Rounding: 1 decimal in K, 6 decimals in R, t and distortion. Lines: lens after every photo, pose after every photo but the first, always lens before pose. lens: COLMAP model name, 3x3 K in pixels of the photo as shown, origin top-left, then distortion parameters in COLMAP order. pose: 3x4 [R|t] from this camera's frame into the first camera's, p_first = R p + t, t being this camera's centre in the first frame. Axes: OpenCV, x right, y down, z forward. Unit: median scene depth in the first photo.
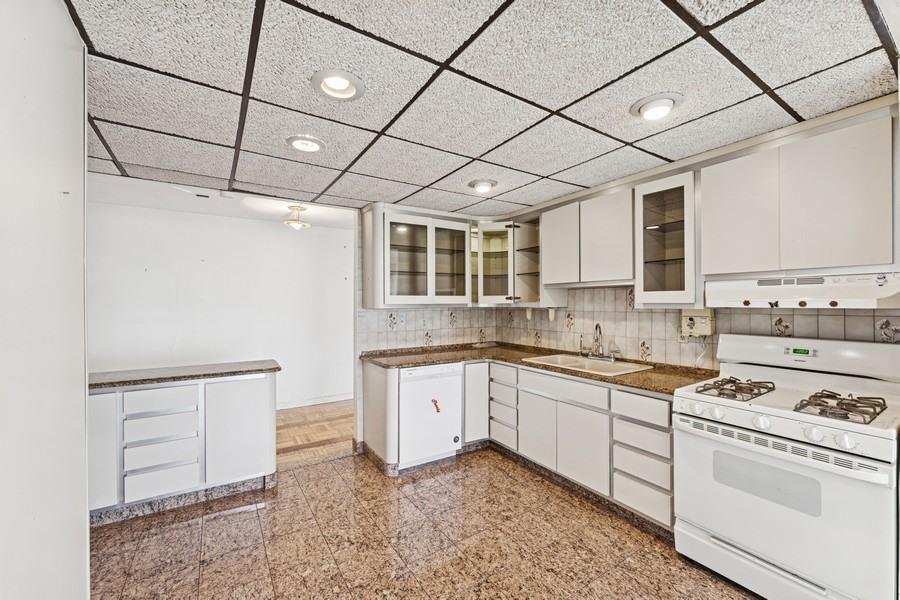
lens RADIAL K [[360.5, 0, 452.9], [0, 360.5, 304.5], [0, 0, 1]] dist [-0.000125, -0.000076]
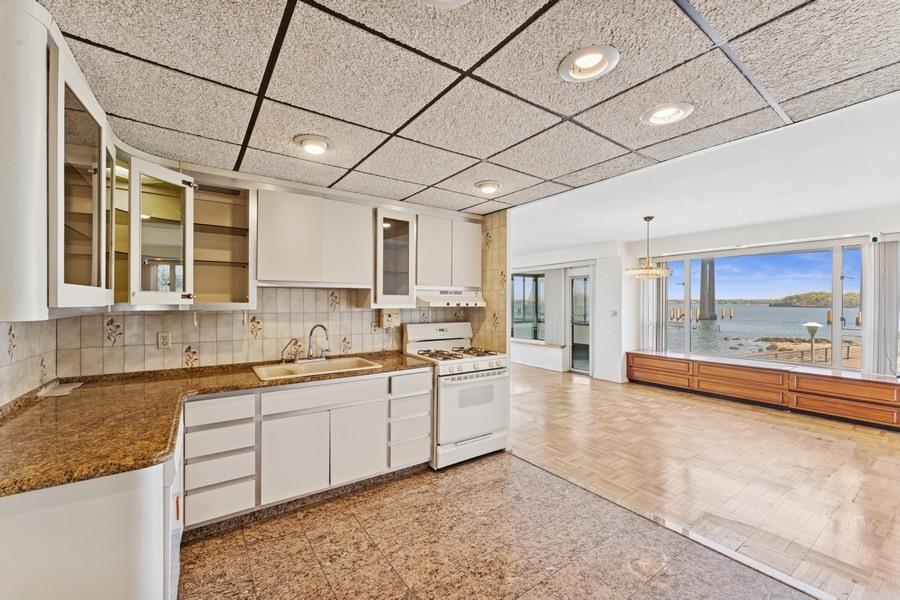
lens RADIAL K [[360.5, 0, 448.1], [0, 360.5, 303.5], [0, 0, 1]] dist [-0.000125, -0.000076]
pose [[-0.026489, 0.000845, 0.999649, -0.630849], [0.001203, 0.999999, -0.000814, -0.003756], [-0.999648, 0.001181, -0.026490, 0.711530]]
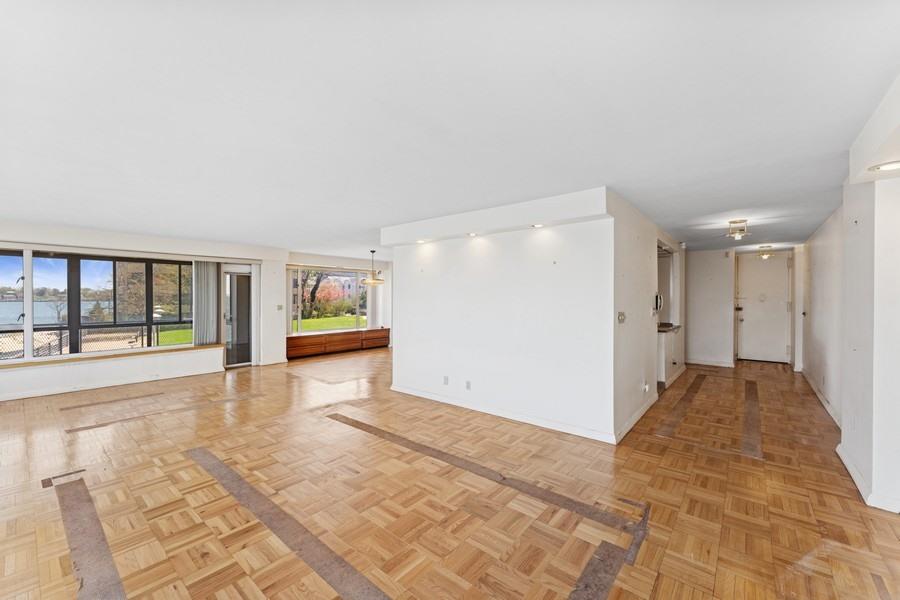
lens RADIAL K [[360.5, 0, 449.6], [0, 360.5, 299.8], [0, 0, 1]] dist [-0.000125, -0.000076]
pose [[-0.957156, -0.000605, -0.289573, 1.201596], [-0.005730, 0.999842, 0.016852, -0.055545], [0.289517, 0.017790, -0.957007, 2.692046]]
